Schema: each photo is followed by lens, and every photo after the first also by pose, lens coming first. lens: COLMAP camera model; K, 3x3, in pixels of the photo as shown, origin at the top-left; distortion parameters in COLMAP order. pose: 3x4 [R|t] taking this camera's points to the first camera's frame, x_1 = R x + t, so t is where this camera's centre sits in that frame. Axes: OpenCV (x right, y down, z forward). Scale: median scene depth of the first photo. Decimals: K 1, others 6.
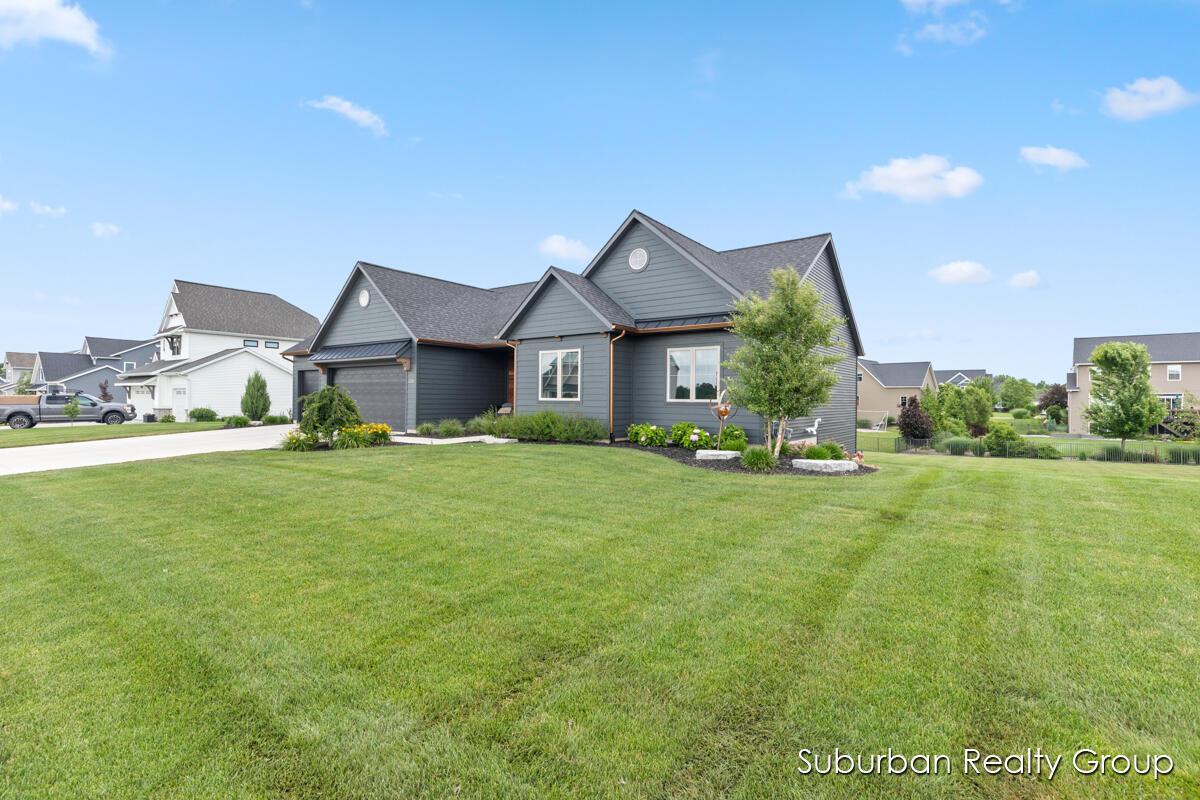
lens RADIAL K [[526.1, 0, 600.0], [0, 526.1, 400.0], [0, 0, 1]] dist [-0.017405, -0.000011]
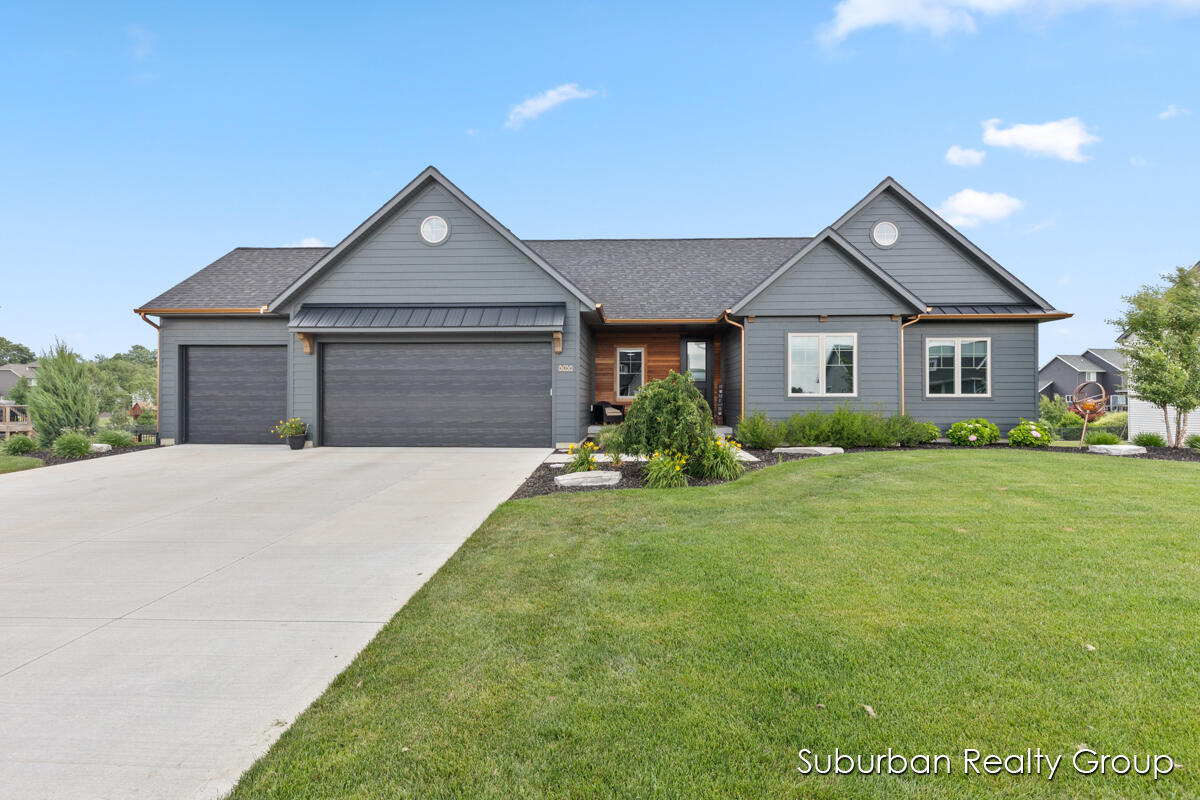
lens RADIAL K [[609.8, 0, 600.0], [0, 609.8, 400.0], [0, 0, 1]] dist [0.002172, 0.000179]
pose [[0.853316, 0.005274, 0.521368, -0.648745], [0.005583, 0.999799, -0.019251, 0.016806], [-0.521365, 0.019338, 0.853115, 0.299410]]
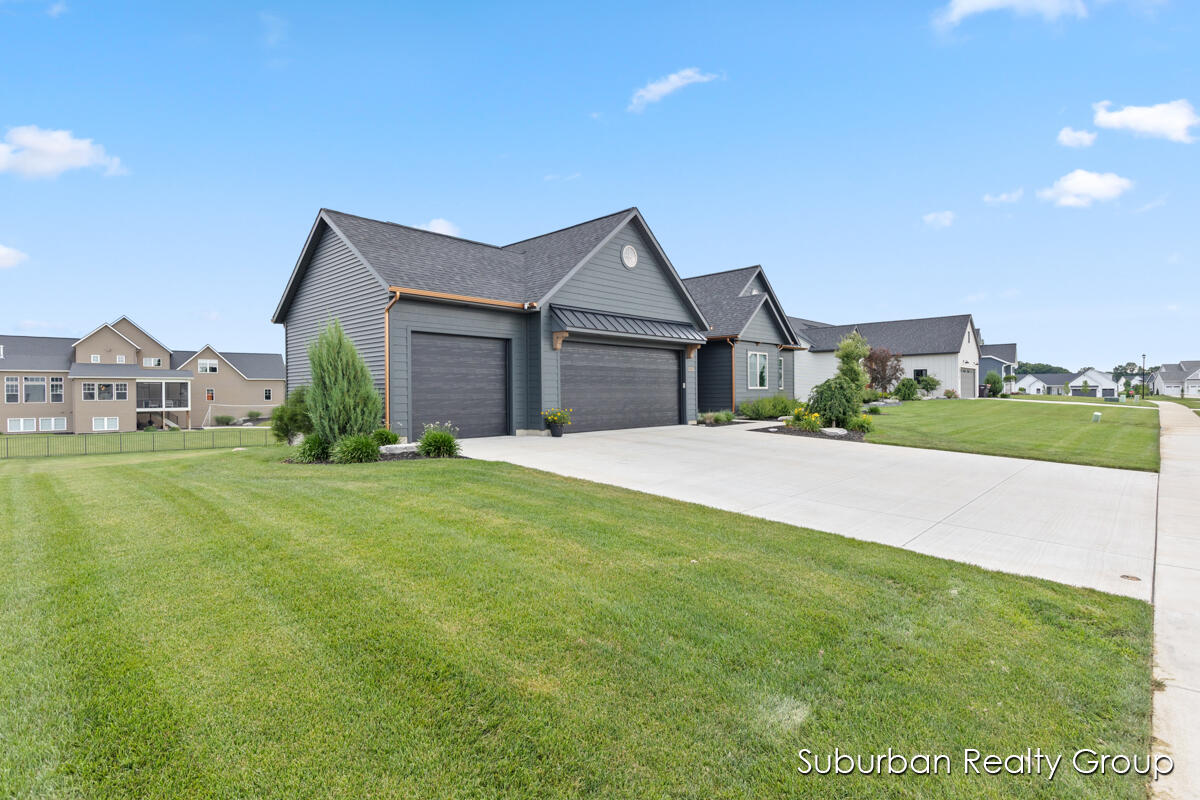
lens RADIAL K [[609.8, 0, 600.0], [0, 609.8, 400.0], [0, 0, 1]] dist [0.002172, 0.000179]
pose [[0.136520, -0.020563, 0.990424, -1.328422], [0.011491, 0.999750, 0.019172, -0.003345], [-0.990571, 0.008763, 0.136723, 0.915226]]
